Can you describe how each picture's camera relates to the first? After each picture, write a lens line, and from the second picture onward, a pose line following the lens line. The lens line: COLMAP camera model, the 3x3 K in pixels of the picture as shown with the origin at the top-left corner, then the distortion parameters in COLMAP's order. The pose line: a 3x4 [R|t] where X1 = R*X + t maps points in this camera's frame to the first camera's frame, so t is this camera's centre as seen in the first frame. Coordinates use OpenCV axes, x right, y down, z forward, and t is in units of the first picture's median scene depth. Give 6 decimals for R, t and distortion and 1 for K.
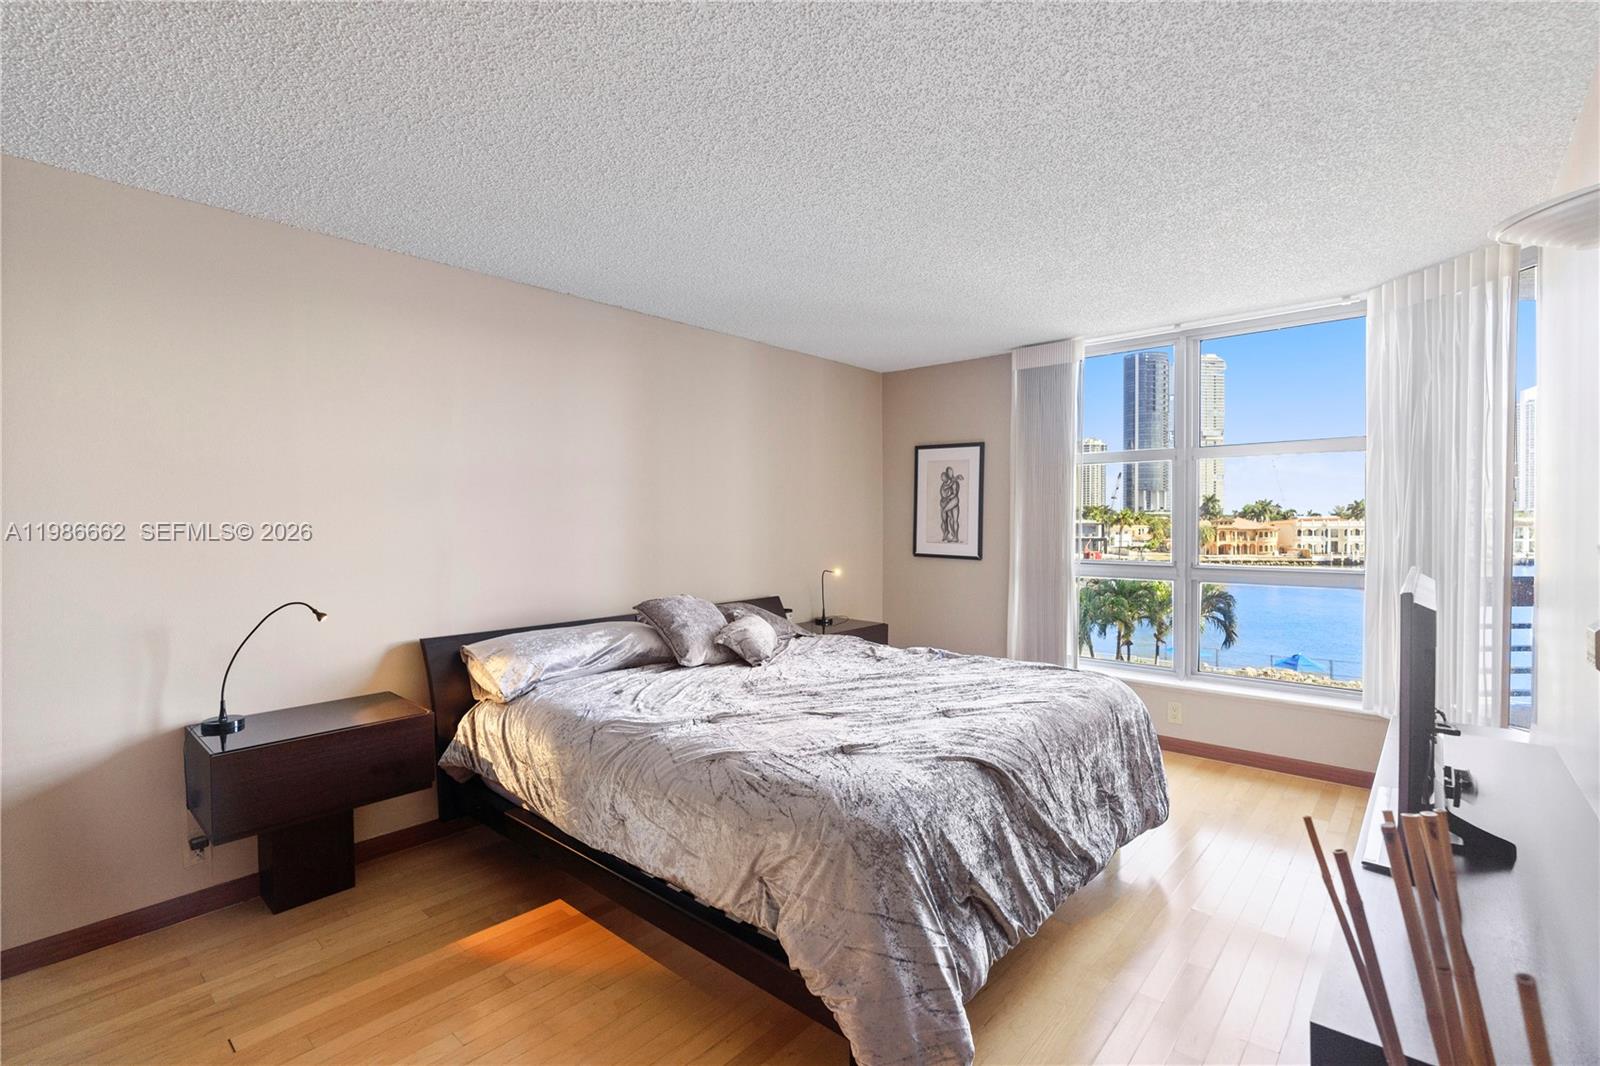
lens RADIAL K [[735.9, 0, 796.1], [0, 735.9, 519.6], [0, 0, 1]] dist [-0.009085, 0.004401]
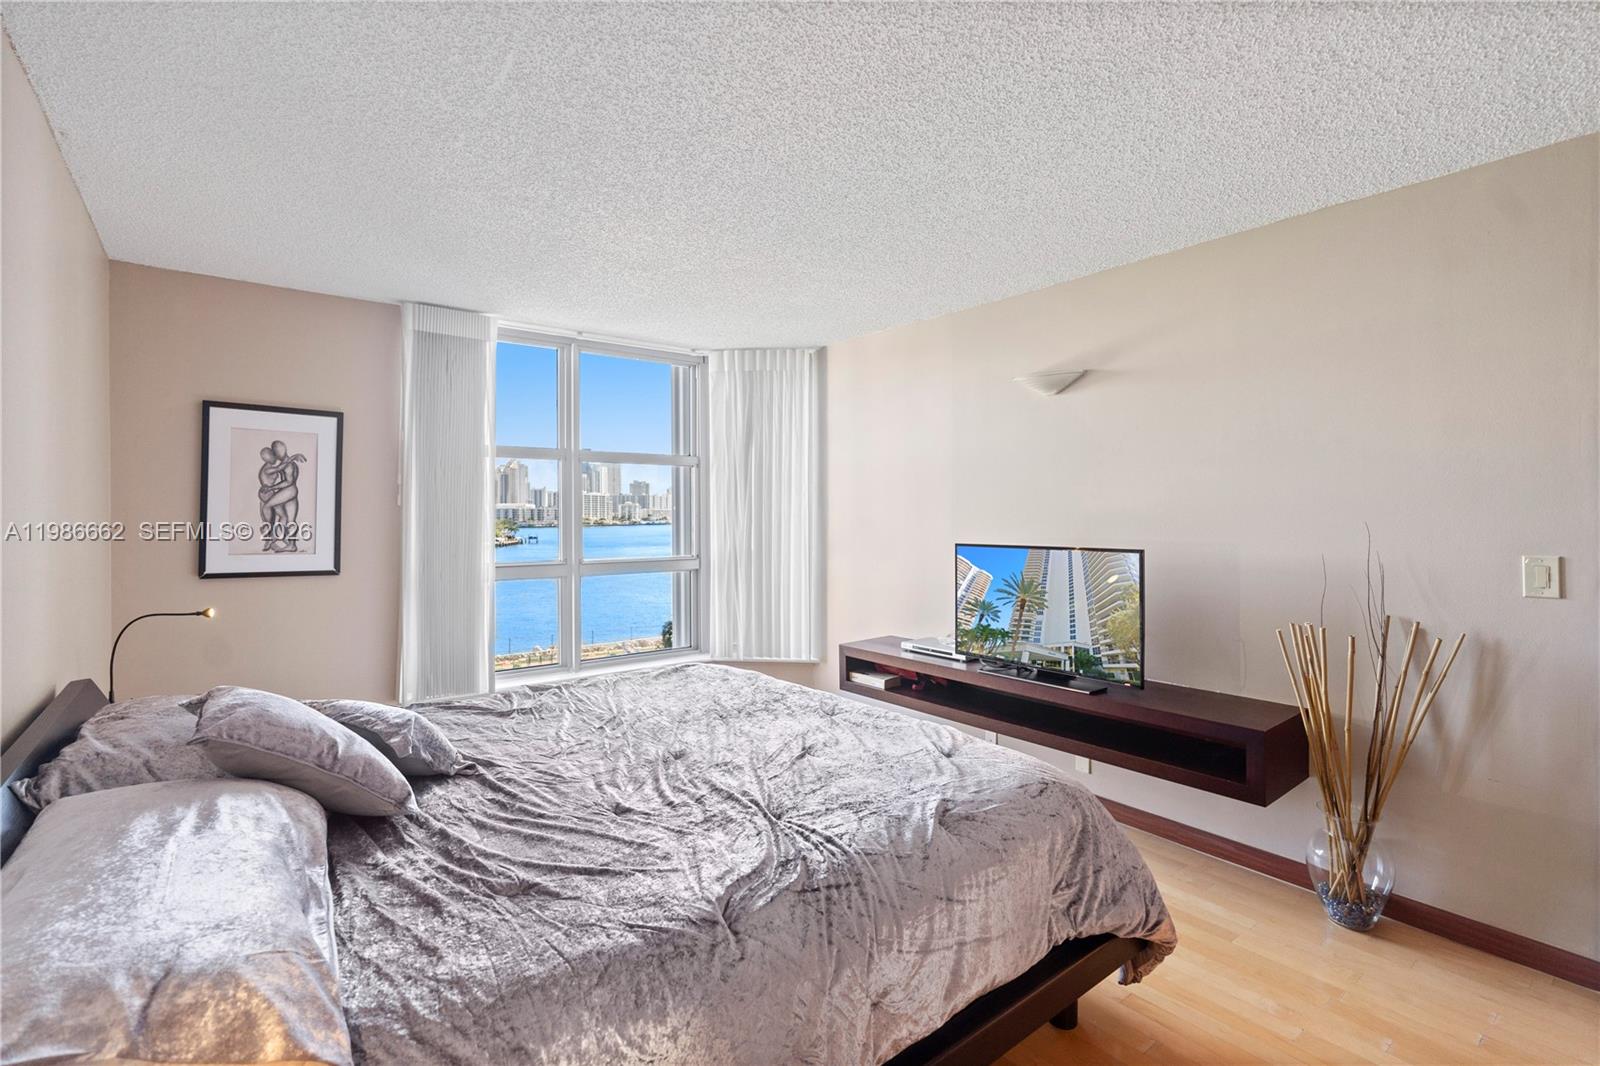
lens RADIAL K [[735.9, 0, 798.5], [0, 735.9, 518.5], [0, 0, 1]] dist [-0.009085, 0.004401]
pose [[0.173439, 0.001154, 0.984844, -0.372065], [0.002637, 0.999995, -0.001636, 0.001919], [-0.984841, 0.002880, 0.173436, 0.417056]]
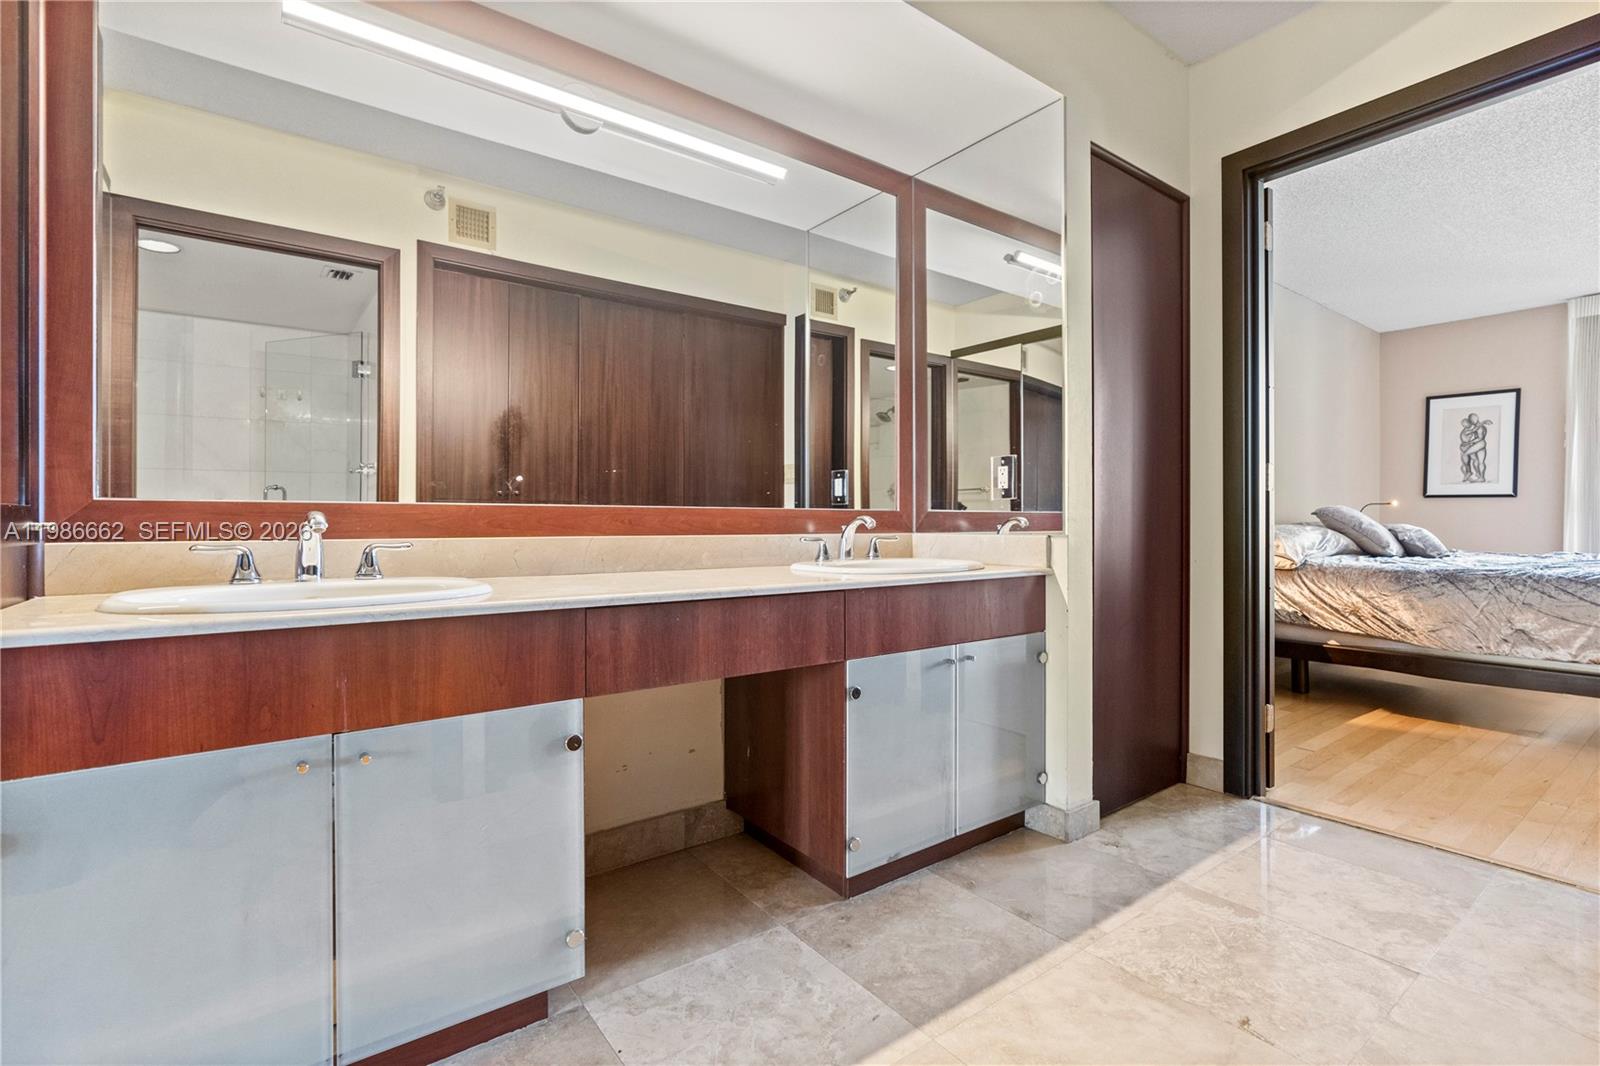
lens RADIAL K [[735.9, 0, 793.2], [0, 735.9, 524.5], [0, 0, 1]] dist [-0.009085, 0.004401]
pose [[0.980300, 0.002812, -0.197495, -0.566922], [-0.002500, 0.999995, 0.001829, 0.093880], [0.197499, -0.001299, 0.980302, -0.264082]]
